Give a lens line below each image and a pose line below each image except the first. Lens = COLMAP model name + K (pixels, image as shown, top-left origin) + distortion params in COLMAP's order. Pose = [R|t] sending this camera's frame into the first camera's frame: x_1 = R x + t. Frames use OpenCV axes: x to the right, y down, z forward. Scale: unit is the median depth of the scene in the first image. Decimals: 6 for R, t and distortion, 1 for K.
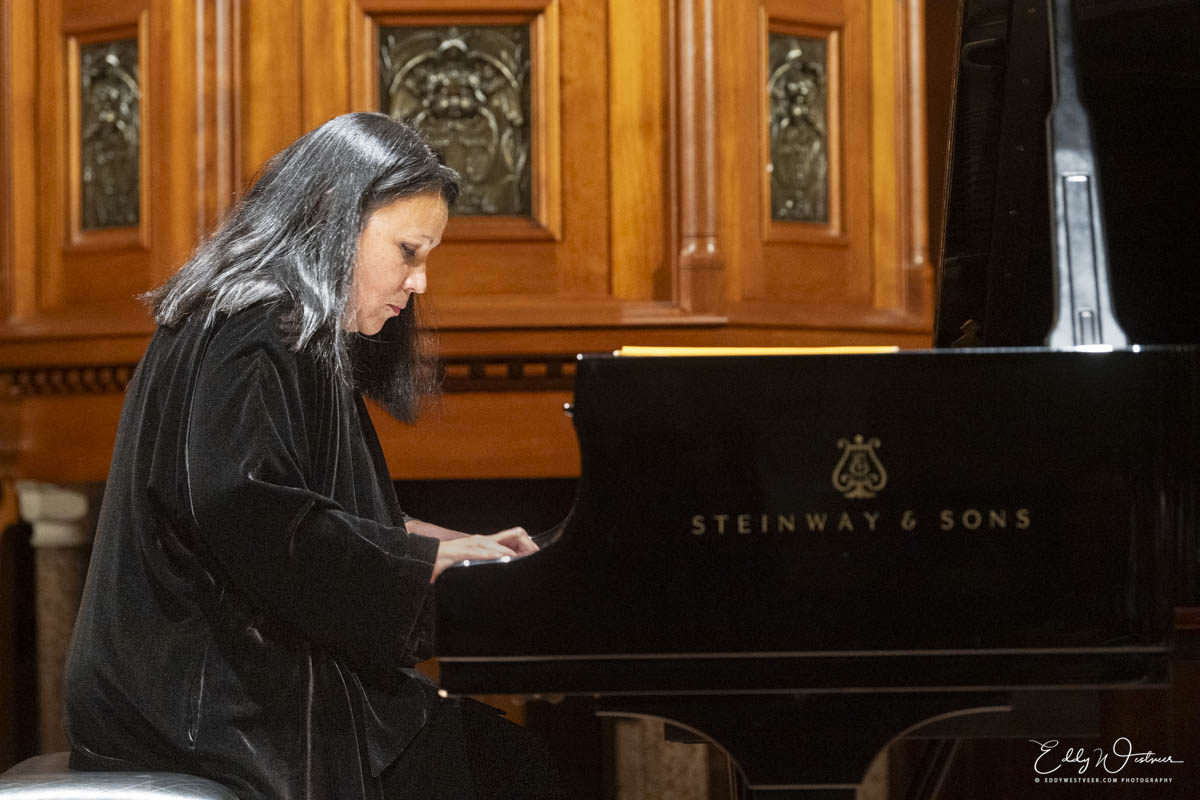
lens RADIAL K [[5709.5, 0, 597.8], [0, 5709.5, 403.0], [0, 0, 1]] dist [0.062404, 0.000000]
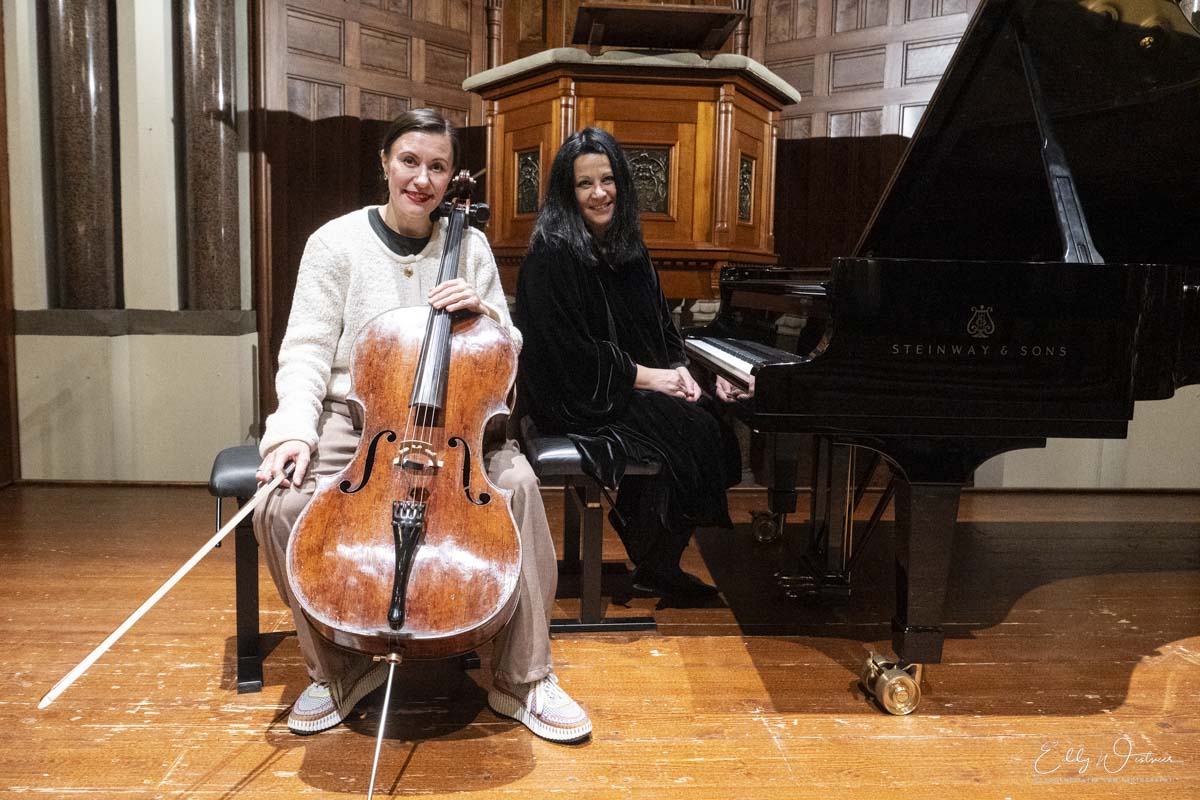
lens RADIAL K [[960.9, 0, 600.5], [0, 960.9, 382.9], [0, 0, 1]] dist [-0.001939, -0.015396]
pose [[0.998729, 0.033703, 0.037486, -0.063873], [-0.037853, 0.992506, 0.116186, -0.000582], [-0.033289, -0.117457, 0.992520, 0.477401]]
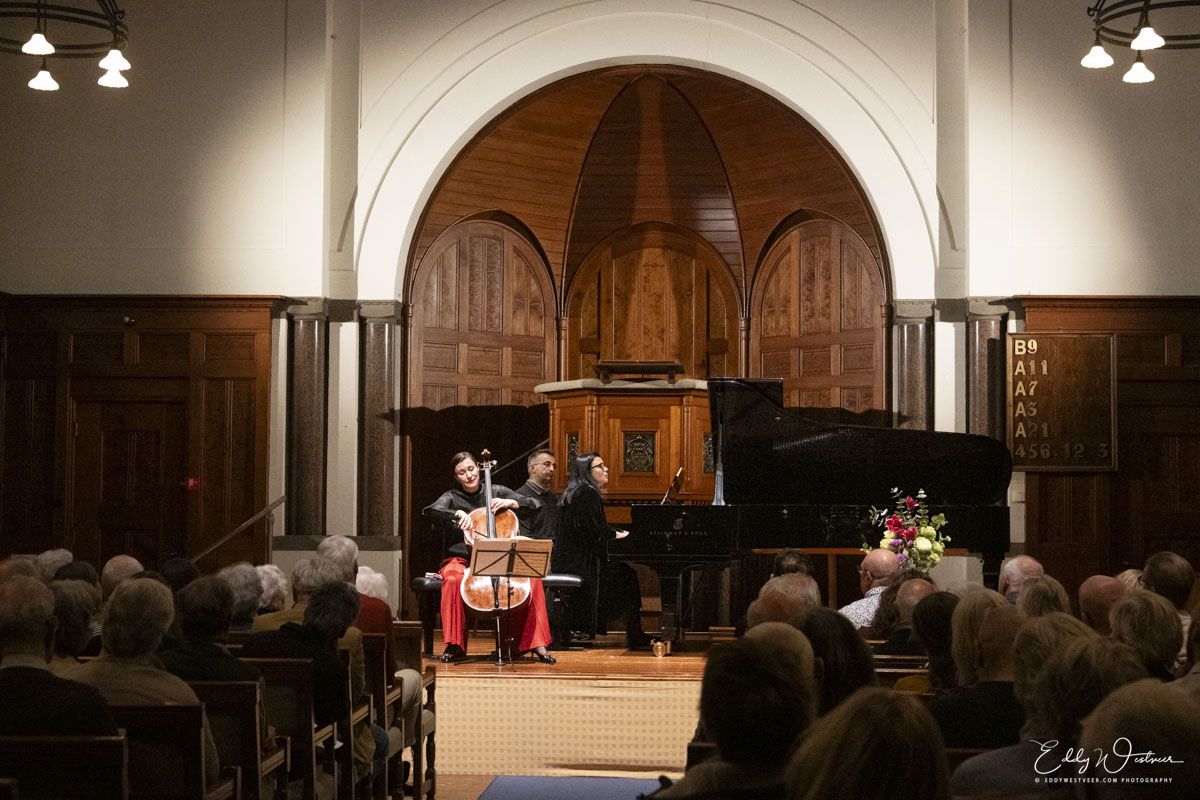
lens RADIAL K [[1976.5, 0, 600.0], [0, 1976.5, 402.6], [0, 0, 1]] dist [0.099003, 0.000000]
pose [[0.993713, 0.017141, -0.110639, 0.133520], [-0.022126, 0.998787, -0.043991, -0.015972], [0.109751, 0.046162, 0.992887, -0.746103]]
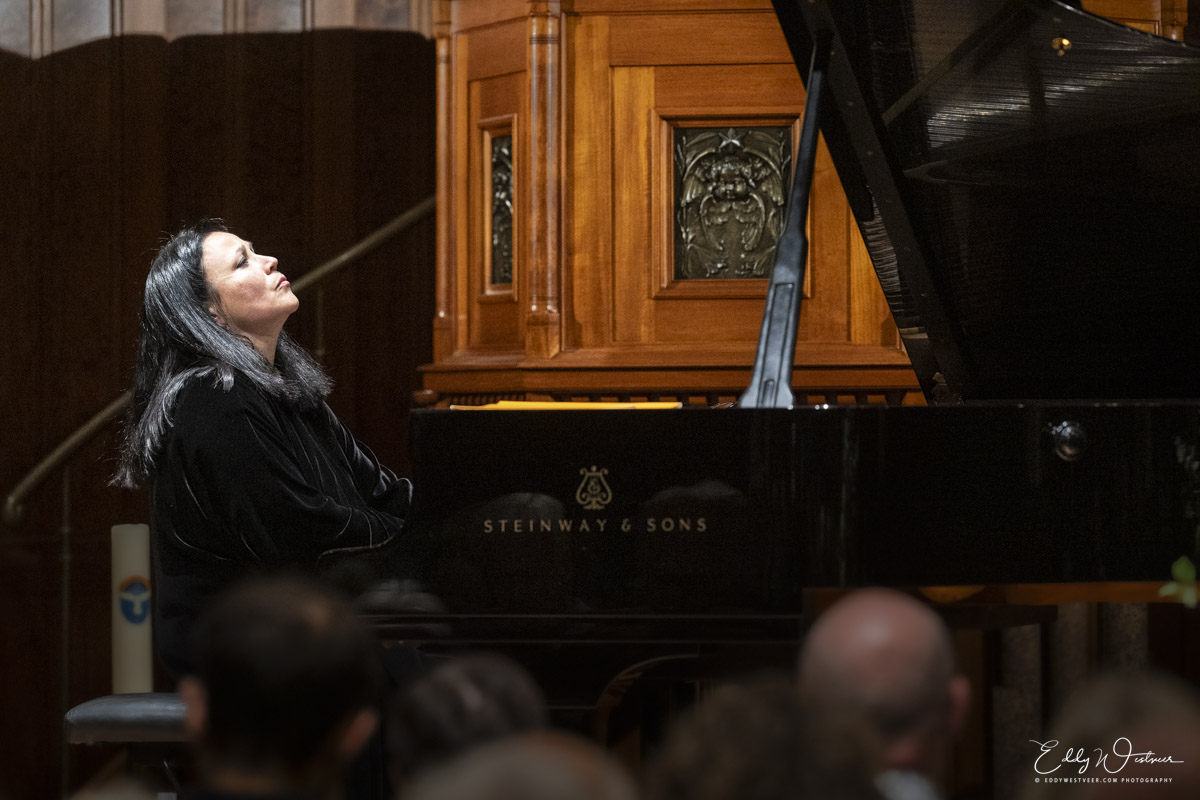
lens RADIAL K [[6915.7, 0, 598.4], [0, 6915.7, 401.4], [0, 0, 1]] dist [0.396438, 0.000000]
pose [[0.960415, 0.007732, -0.278467, 0.374695], [-0.005781, 0.999953, 0.007828, -0.017174], [0.278514, -0.005908, 0.960414, -0.483173]]
